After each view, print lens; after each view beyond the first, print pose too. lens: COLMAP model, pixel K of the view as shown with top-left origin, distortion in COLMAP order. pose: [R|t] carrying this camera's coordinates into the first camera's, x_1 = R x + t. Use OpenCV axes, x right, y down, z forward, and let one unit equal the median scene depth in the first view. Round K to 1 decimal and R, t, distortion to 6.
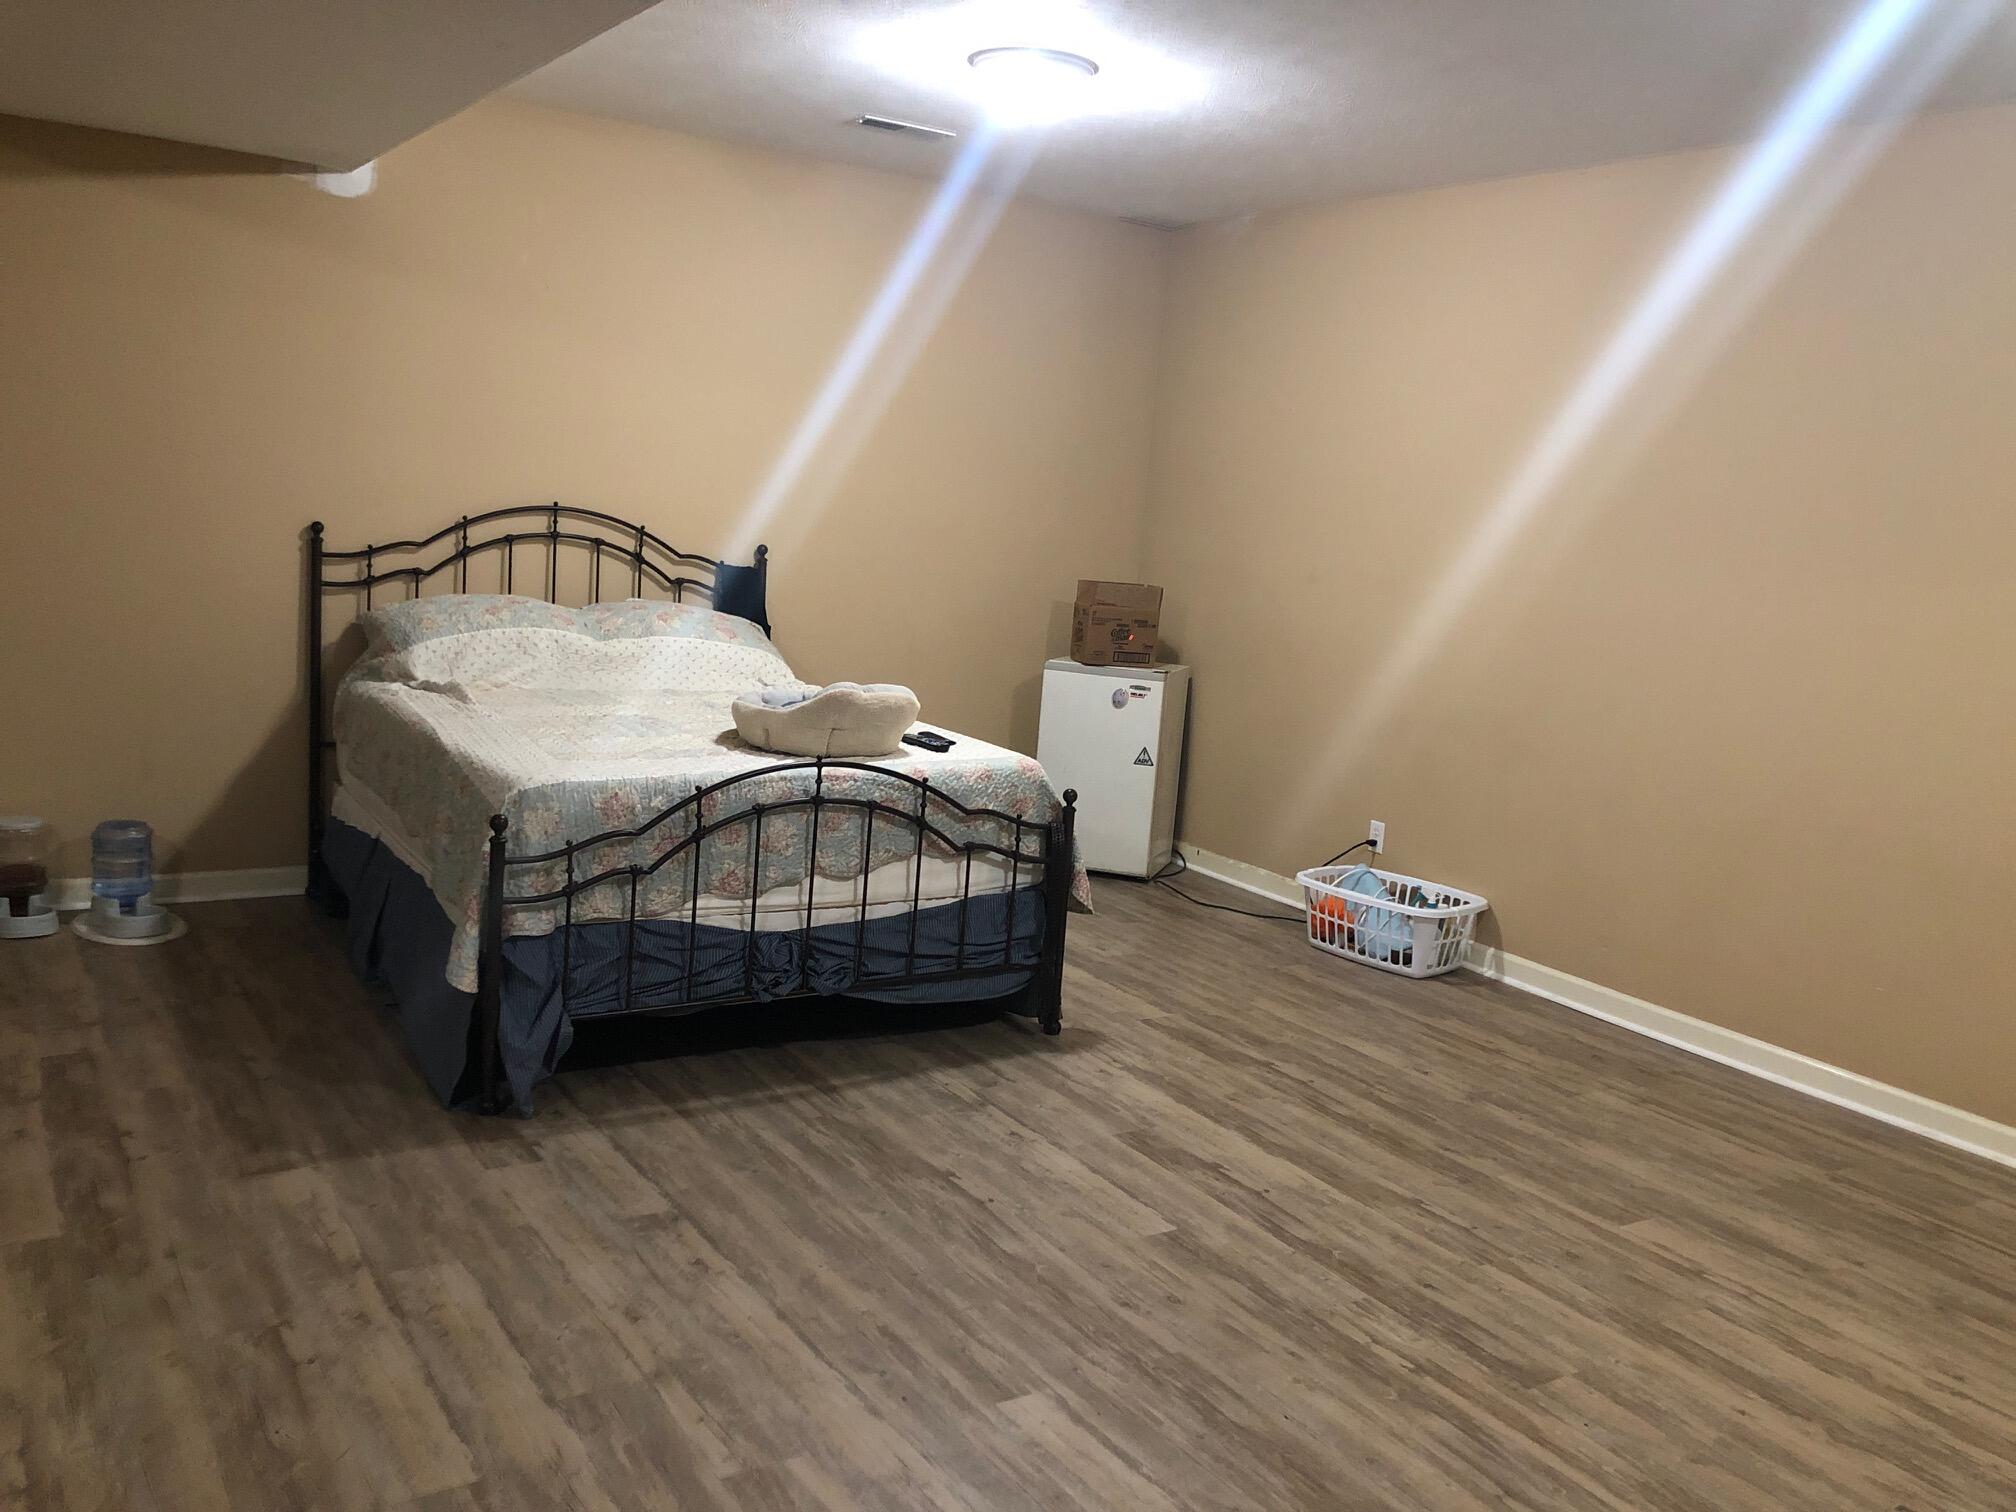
lens RADIAL K [[1662.3, 0, 989.1], [0, 1662.3, 767.3], [0, 0, 1]] dist [0.000286, 0.009520]
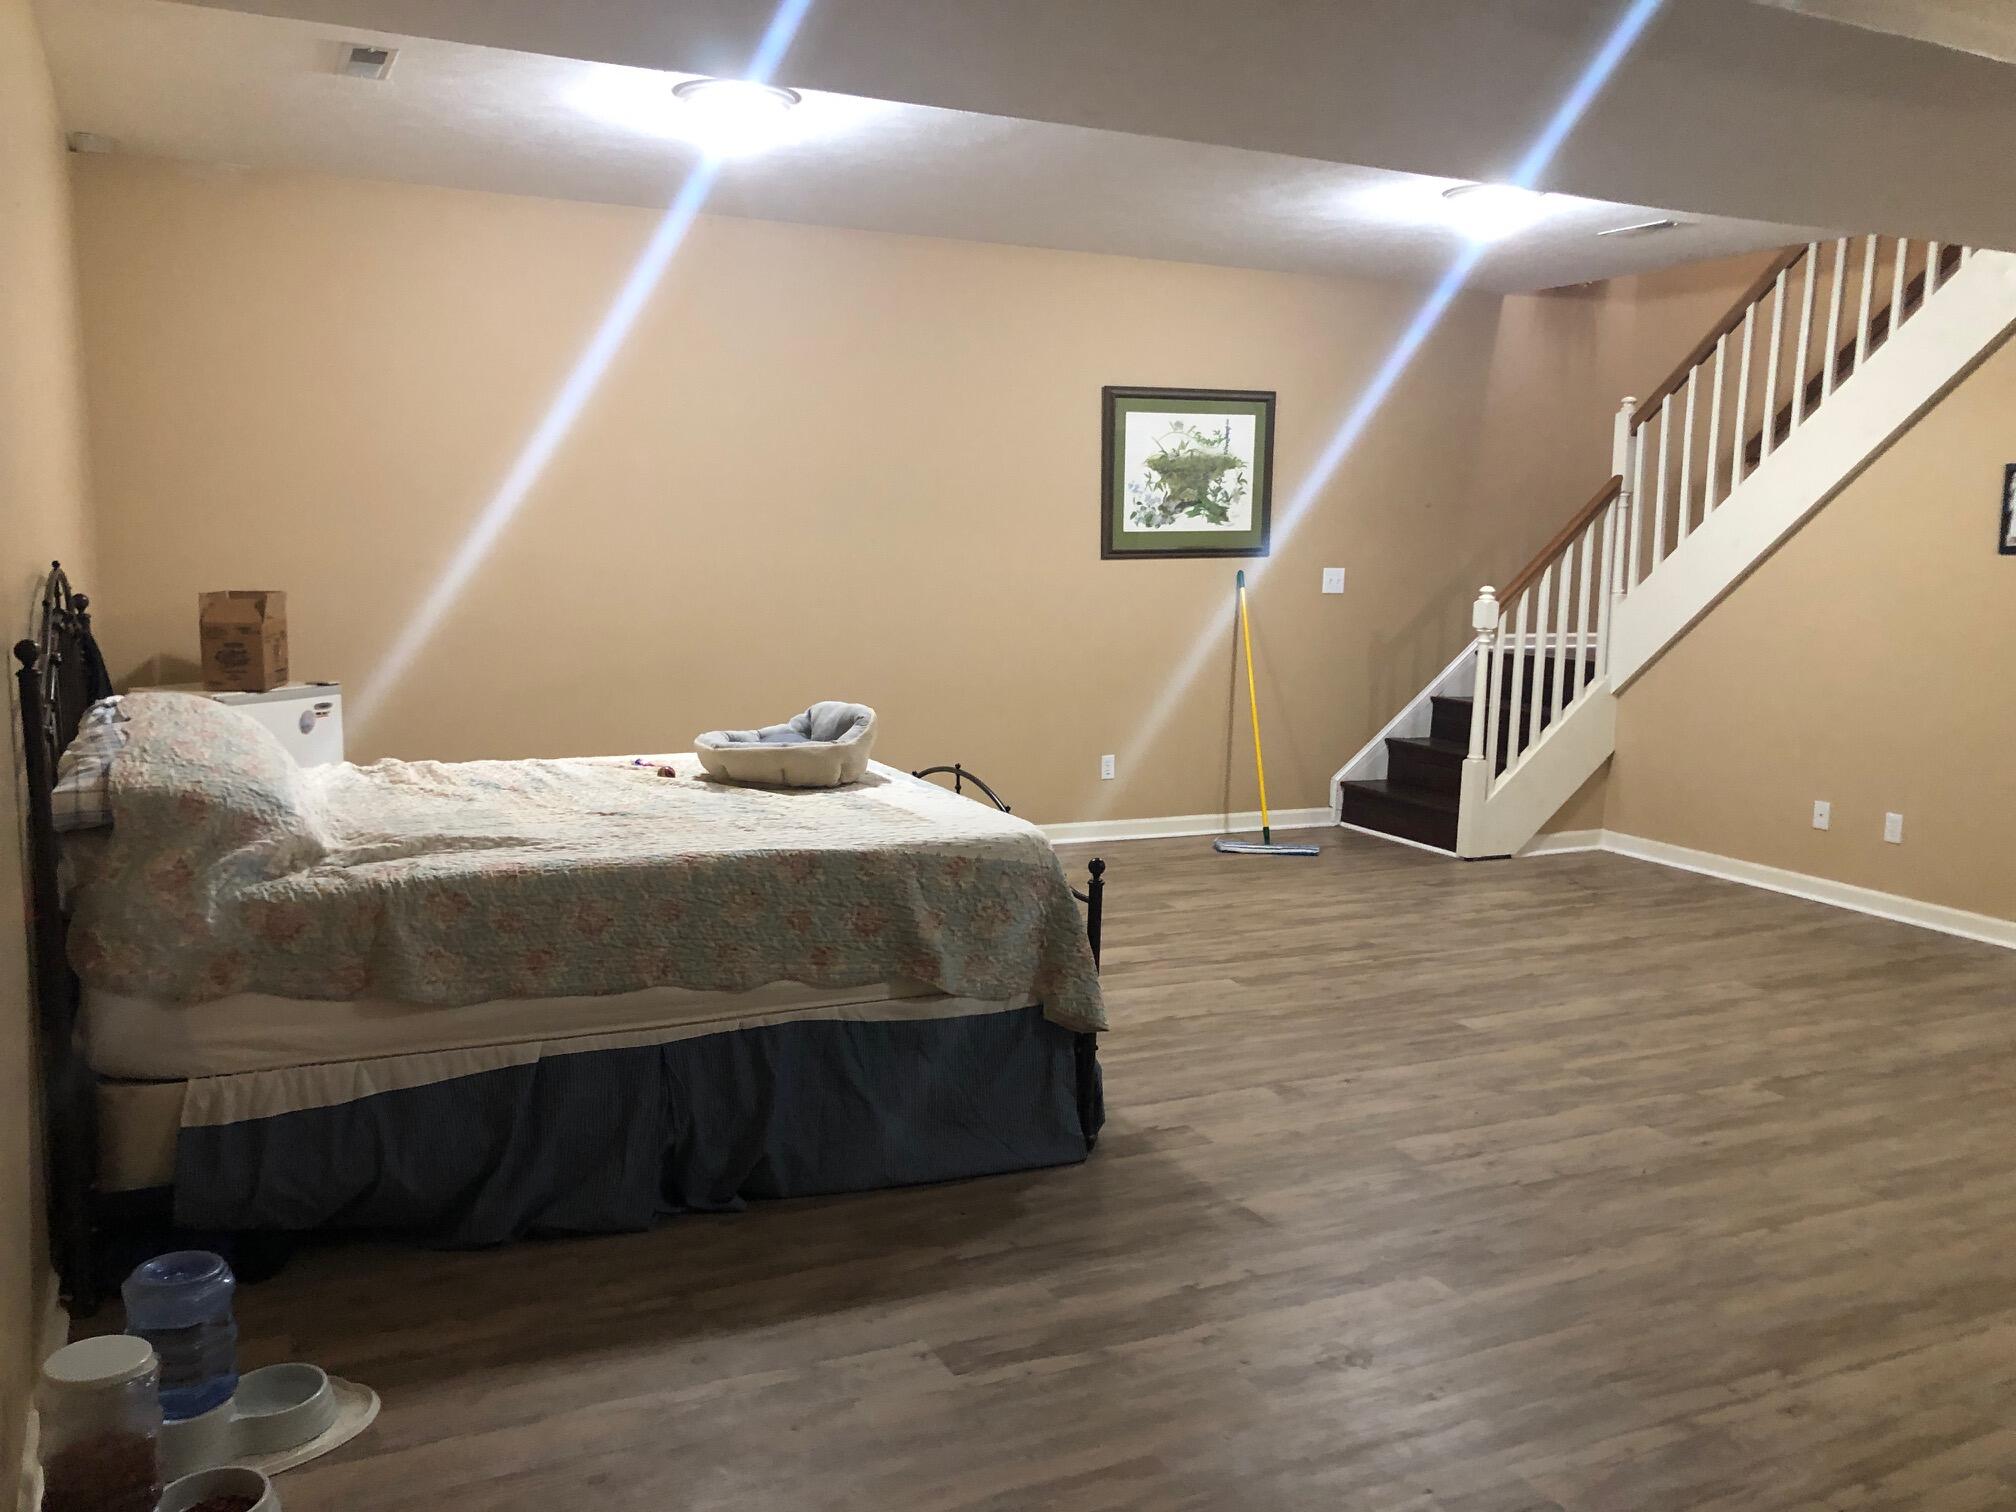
lens RADIAL K [[1662.3, 0, 987.3], [0, 1662.3, 748.7], [0, 0, 1]] dist [0.000286, 0.009520]
pose [[0.132310, -0.212209, 0.968226, -1.499174], [0.149529, 0.969908, 0.192144, -0.291727], [-0.979865, 0.119355, 0.160060, 1.014838]]
